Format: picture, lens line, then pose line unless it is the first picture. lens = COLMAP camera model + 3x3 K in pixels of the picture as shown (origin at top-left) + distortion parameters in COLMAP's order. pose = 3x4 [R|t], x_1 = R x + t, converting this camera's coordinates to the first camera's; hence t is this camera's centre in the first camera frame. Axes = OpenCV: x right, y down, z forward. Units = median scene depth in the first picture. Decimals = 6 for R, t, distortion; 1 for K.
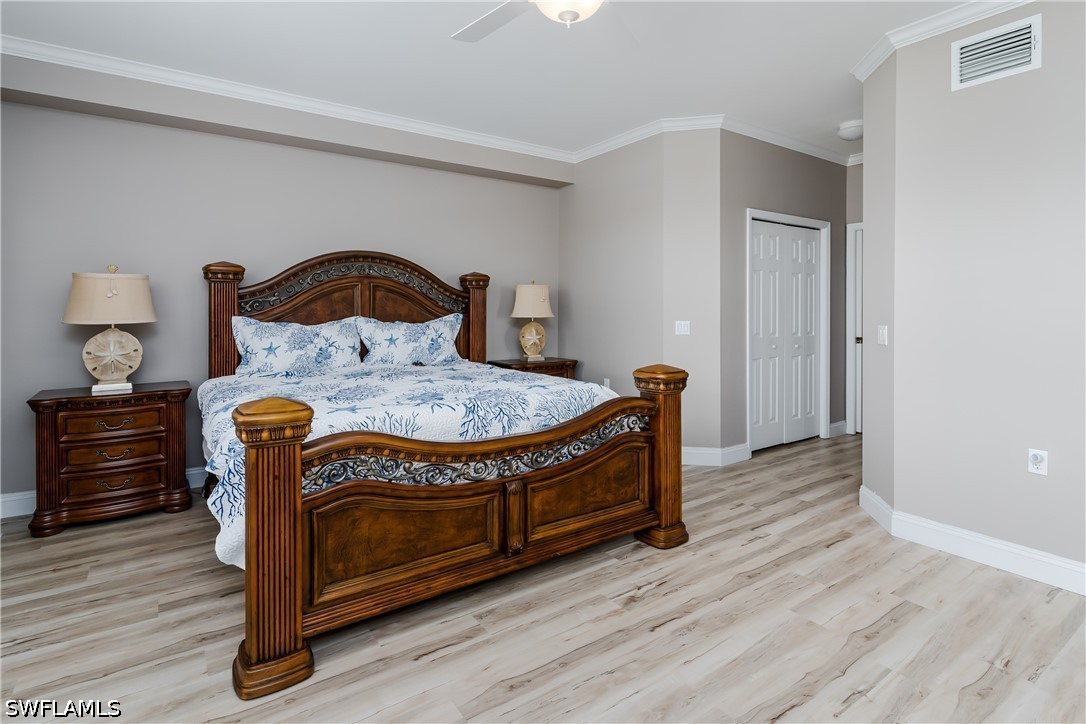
lens RADIAL K [[550.7, 0, 545.5], [0, 550.7, 307.7], [0, 0, 1]] dist [-0.001135, -0.004642]
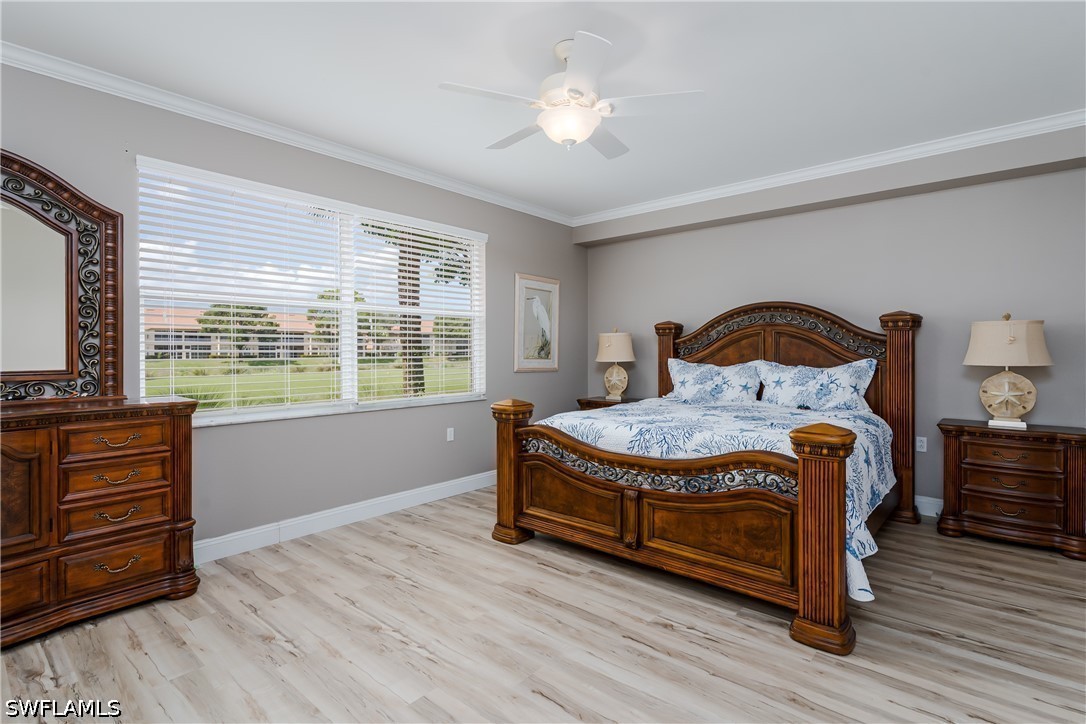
lens RADIAL K [[550.7, 0, 544.7], [0, 550.7, 352.5], [0, 0, 1]] dist [-0.001135, -0.004642]
pose [[0.219400, 0.000829, -0.975635, 0.968302], [0.002266, 0.999997, 0.001359, -0.003729], [0.975632, -0.002509, 0.219397, 0.448874]]
